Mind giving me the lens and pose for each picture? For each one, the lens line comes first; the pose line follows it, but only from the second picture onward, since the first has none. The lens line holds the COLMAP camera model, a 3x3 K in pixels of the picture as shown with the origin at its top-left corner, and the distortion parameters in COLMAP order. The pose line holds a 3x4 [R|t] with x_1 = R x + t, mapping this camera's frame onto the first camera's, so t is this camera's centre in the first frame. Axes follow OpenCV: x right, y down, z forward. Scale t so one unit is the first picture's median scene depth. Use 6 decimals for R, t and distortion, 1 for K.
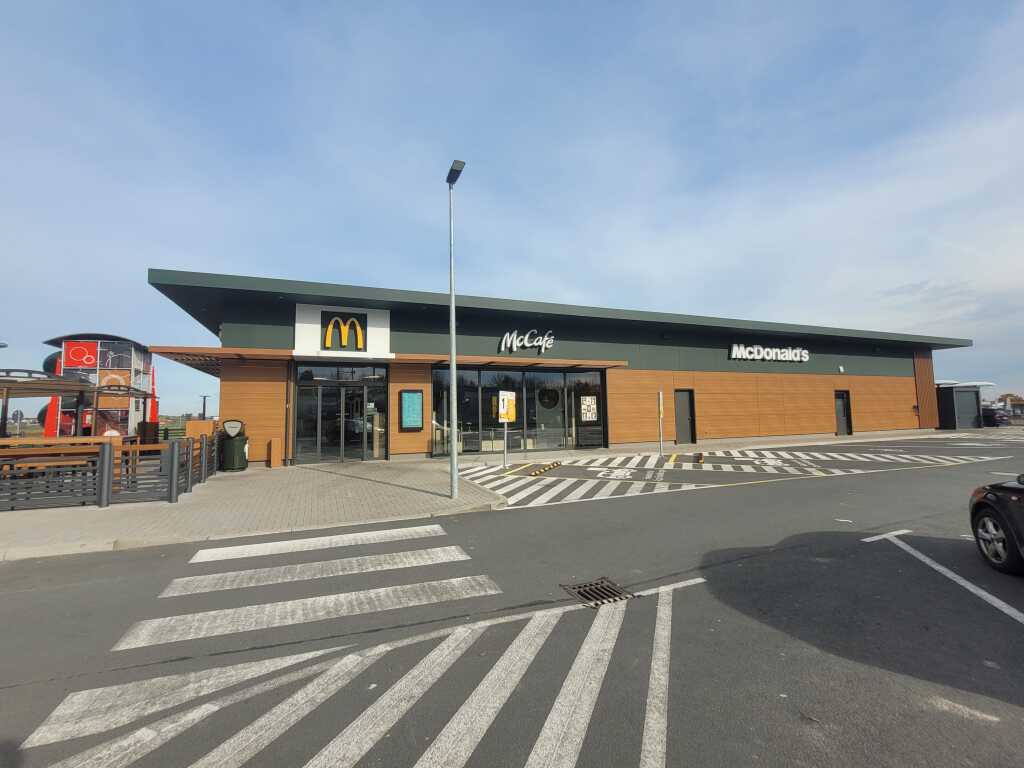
lens RADIAL K [[417.3, 0, 480.7], [0, 417.3, 381.6], [0, 0, 1]] dist [0.001645, 0.000188]
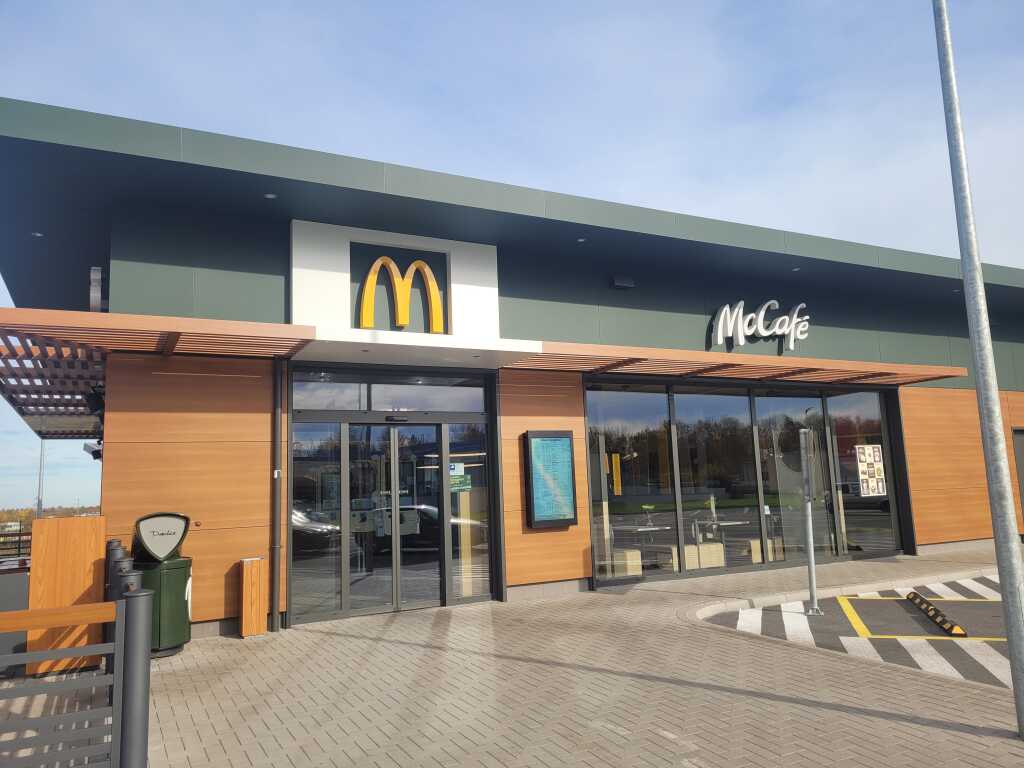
lens RADIAL K [[768.6, 0, 520.1], [0, 768.6, 390.4], [0, 0, 1]] dist [0.053880, -0.005133]
pose [[0.989673, -0.013046, 0.142745, -0.281669], [0.023833, 0.996965, -0.074120, 0.033099], [-0.141345, 0.076757, 0.986980, 0.203281]]
